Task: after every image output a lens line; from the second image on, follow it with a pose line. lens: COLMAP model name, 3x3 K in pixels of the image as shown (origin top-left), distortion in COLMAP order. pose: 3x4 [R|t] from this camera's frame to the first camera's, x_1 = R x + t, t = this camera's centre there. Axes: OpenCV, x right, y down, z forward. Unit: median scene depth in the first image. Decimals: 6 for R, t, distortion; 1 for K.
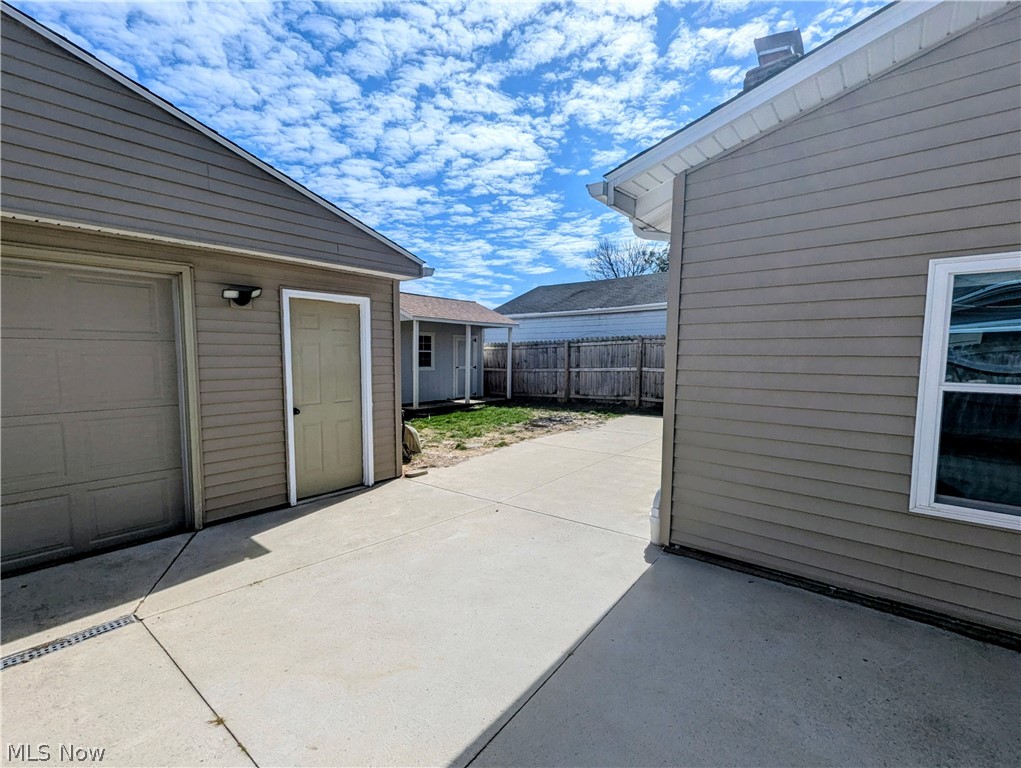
lens RADIAL K [[437.0, 0, 508.3], [0, 437.0, 390.8], [0, 0, 1]] dist [-0.000616, -0.000034]
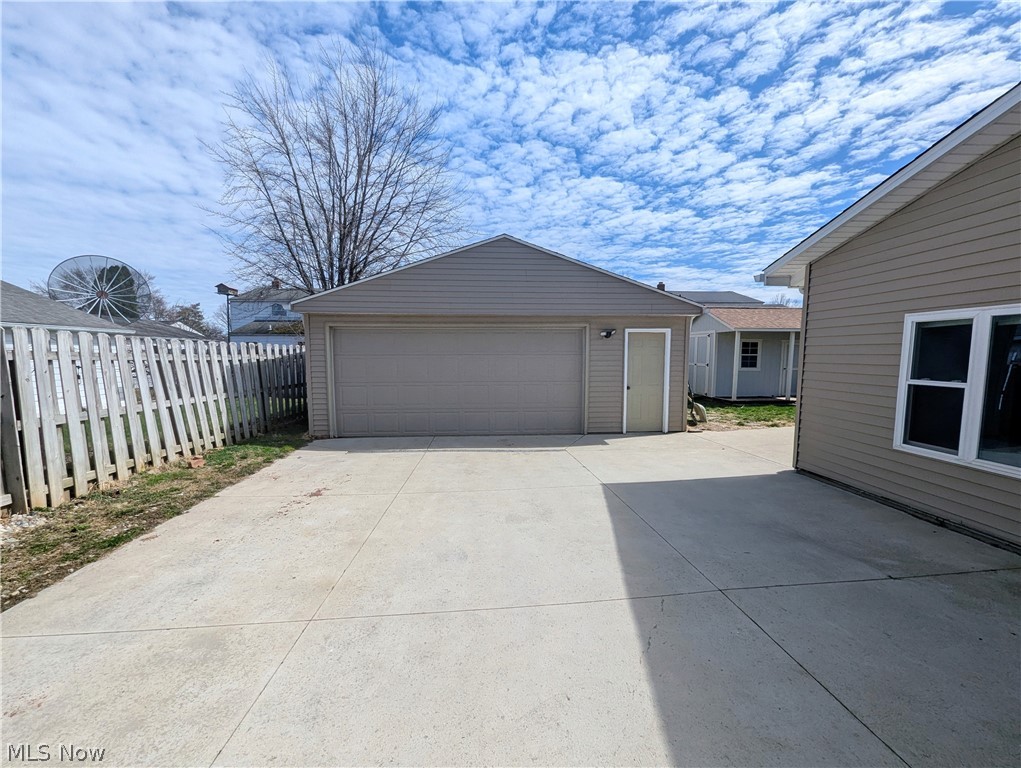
lens RADIAL K [[437.0, 0, 508.3], [0, 437.0, 390.8], [0, 0, 1]] dist [-0.000616, -0.000034]
pose [[0.678067, 0.056789, -0.732803, 0.062276], [-0.056847, 0.998076, 0.024746, 0.004192], [0.732799, 0.024878, 0.679991, -0.078782]]
